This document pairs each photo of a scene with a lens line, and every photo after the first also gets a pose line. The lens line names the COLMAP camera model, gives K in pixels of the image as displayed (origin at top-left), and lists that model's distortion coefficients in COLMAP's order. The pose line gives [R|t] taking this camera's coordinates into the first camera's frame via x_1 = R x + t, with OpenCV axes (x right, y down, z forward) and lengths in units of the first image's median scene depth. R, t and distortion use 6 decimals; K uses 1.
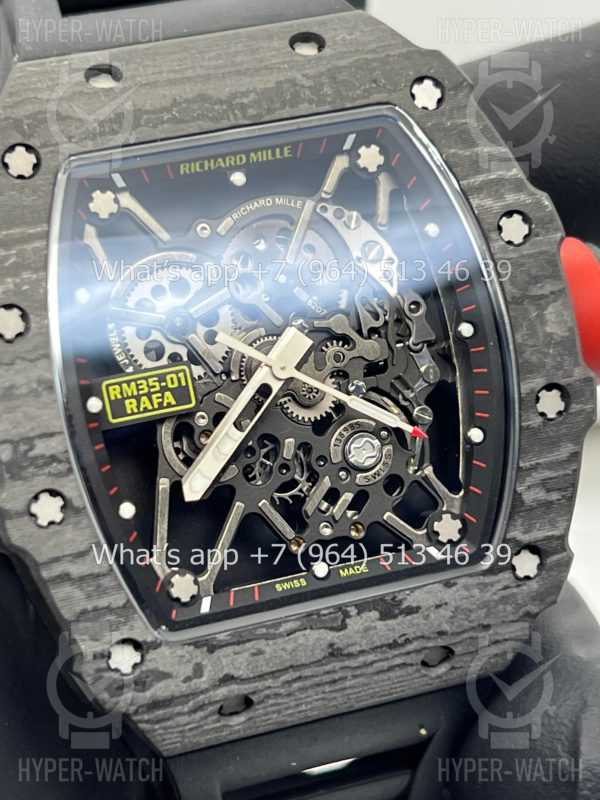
lens RADIAL K [[1937.2, 0, 300.0], [0, 1937.2, 400.0], [0, 0, 1]] dist [0.195204, -0.049598]
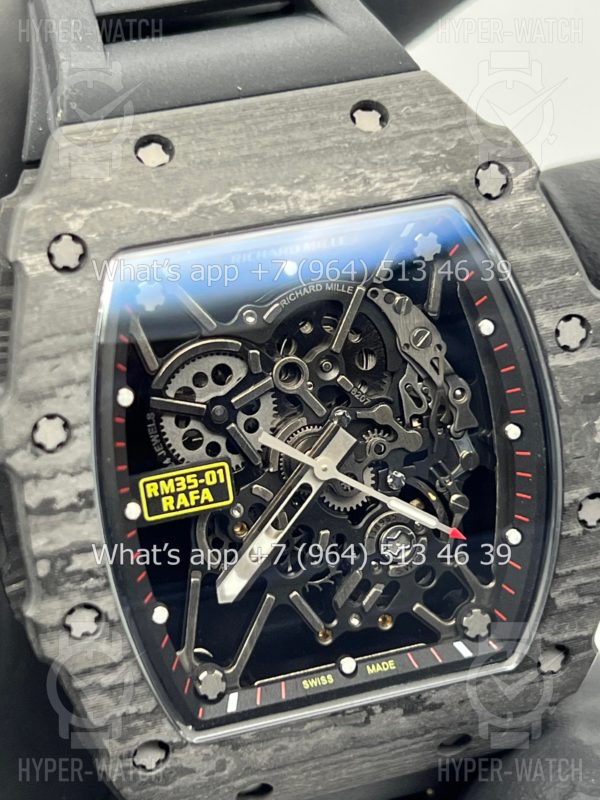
lens RADIAL K [[1937.2, 0, 300.0], [0, 1937.2, 400.0], [0, 0, 1]] dist [0.195204, -0.049598]
pose [[0.996965, 0.056660, 0.053385, -0.074618], [-0.066306, 0.977356, 0.200944, -0.243468], [-0.040791, -0.203874, 0.978147, 0.055254]]
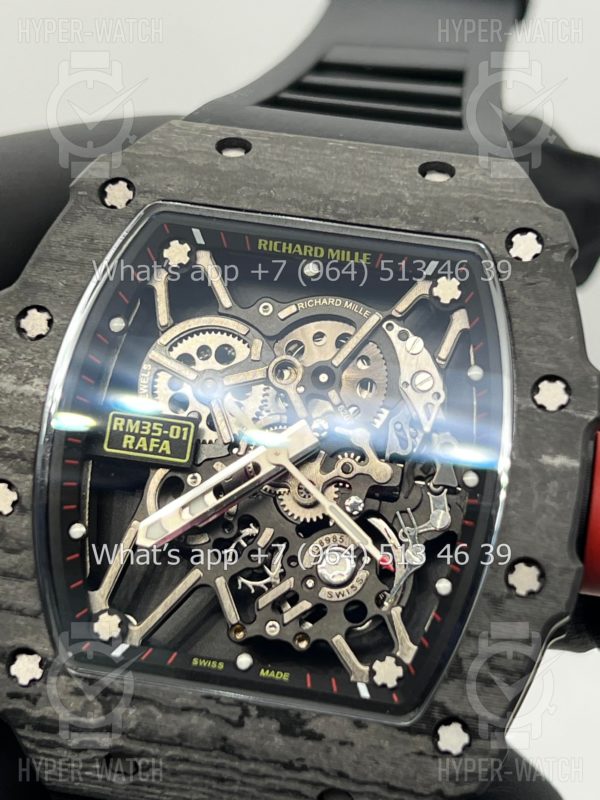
lens RADIAL K [[1920.6, 0, 300.0], [0, 1920.6, 400.0], [0, 0, 1]] dist [0.192924, -0.481558]
pose [[0.874614, 0.283701, -0.393147, 0.378526], [-0.343661, 0.934773, -0.089977, 0.042050], [0.341976, 0.213805, 0.915063, 0.095953]]
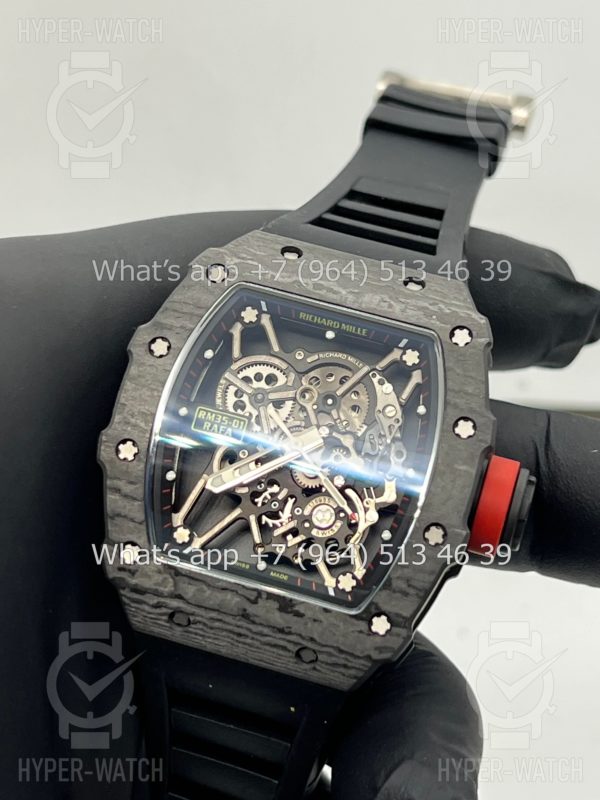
lens RADIAL K [[1824.5, 0, 300.0], [0, 1824.5, 400.0], [0, 0, 1]] dist [0.100805, 0.216706]
pose [[0.834949, 0.386076, -0.392181, 0.580093], [-0.454061, 0.885941, -0.094542, 0.094169], [0.310949, 0.257011, 0.915017, -0.416345]]
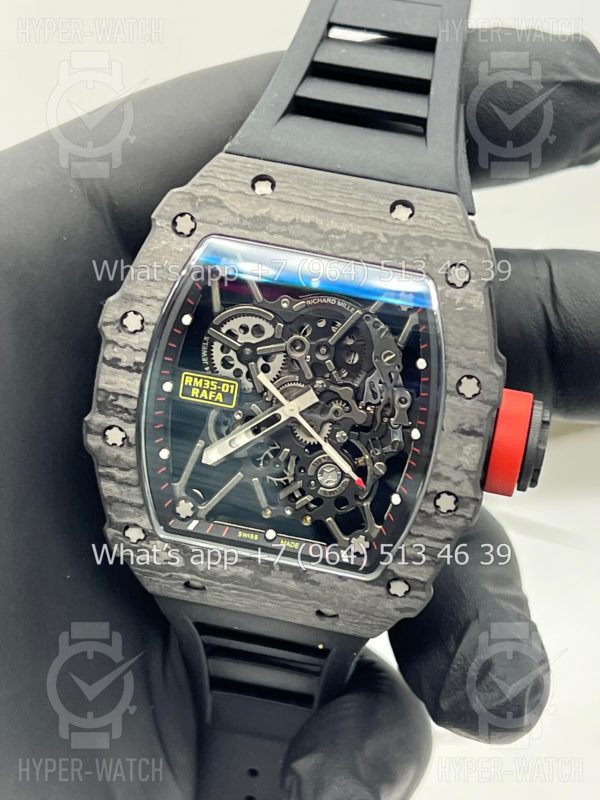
lens RADIAL K [[1824.5, 0, 300.0], [0, 1824.5, 400.0], [0, 0, 1]] dist [0.100805, 0.216706]
pose [[0.865977, 0.419446, -0.272305, 0.384544], [-0.348725, 0.896780, 0.272354, -0.416339], [0.358435, -0.140892, 0.922862, -0.327891]]
